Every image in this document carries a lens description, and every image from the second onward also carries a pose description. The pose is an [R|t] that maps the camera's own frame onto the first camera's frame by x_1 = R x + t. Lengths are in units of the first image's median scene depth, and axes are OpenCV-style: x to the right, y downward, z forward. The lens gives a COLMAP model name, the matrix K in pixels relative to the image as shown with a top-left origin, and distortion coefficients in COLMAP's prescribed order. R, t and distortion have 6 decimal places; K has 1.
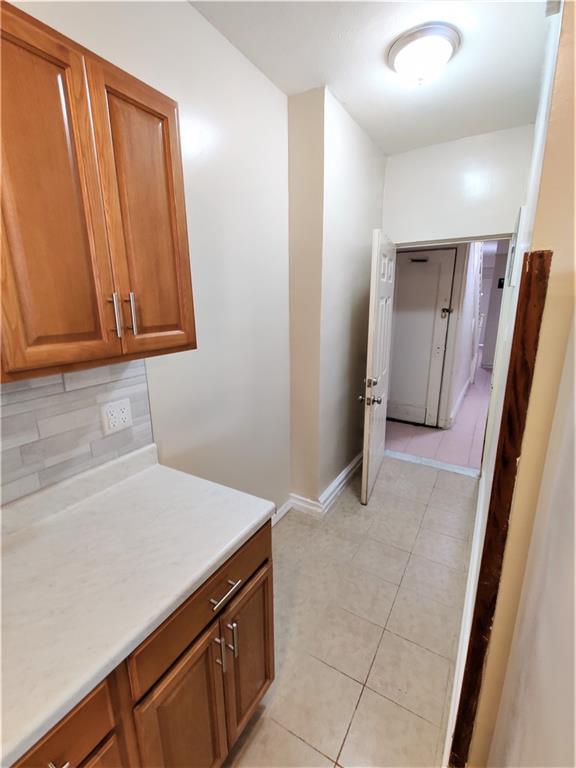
lens RADIAL K [[353.5, 0, 287.1], [0, 353.5, 386.9], [0, 0, 1]] dist [0.037526, -0.021103]
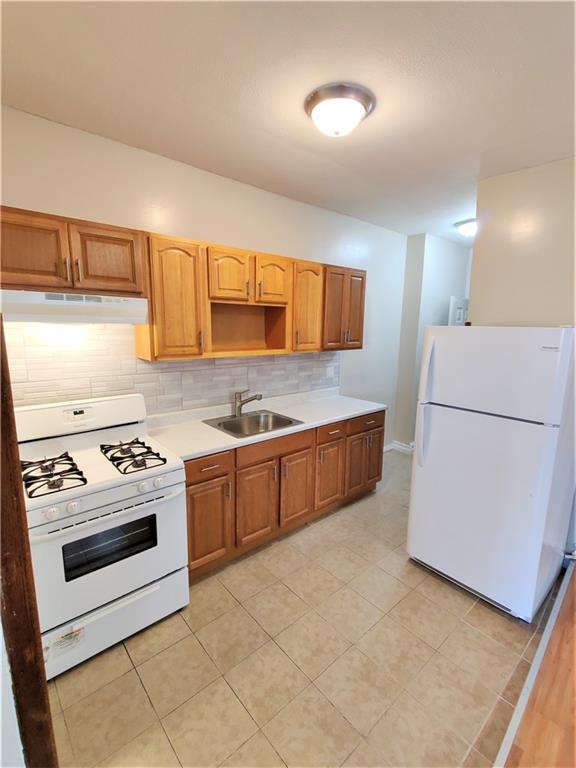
lens RADIAL K [[353.5, 0, 287.1], [0, 353.5, 386.9], [0, 0, 1]] dist [0.037526, -0.021103]
pose [[0.949919, 0.074213, -0.303556, 0.050957], [-0.096862, 0.993474, -0.060228, 0.416360], [0.297105, 0.086615, 0.950908, -1.809464]]
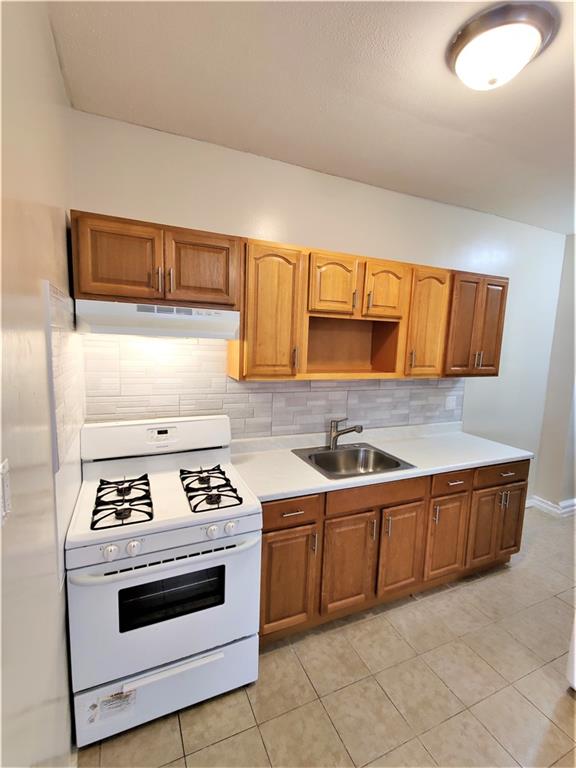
lens RADIAL K [[353.5, 0, 287.1], [0, 353.5, 386.9], [0, 0, 1]] dist [0.037526, -0.021103]
pose [[0.819462, 0.109725, -0.562532, -0.076137], [-0.180357, 0.981008, -0.071382, 0.348143], [0.544016, 0.159951, 0.823688, -1.512534]]
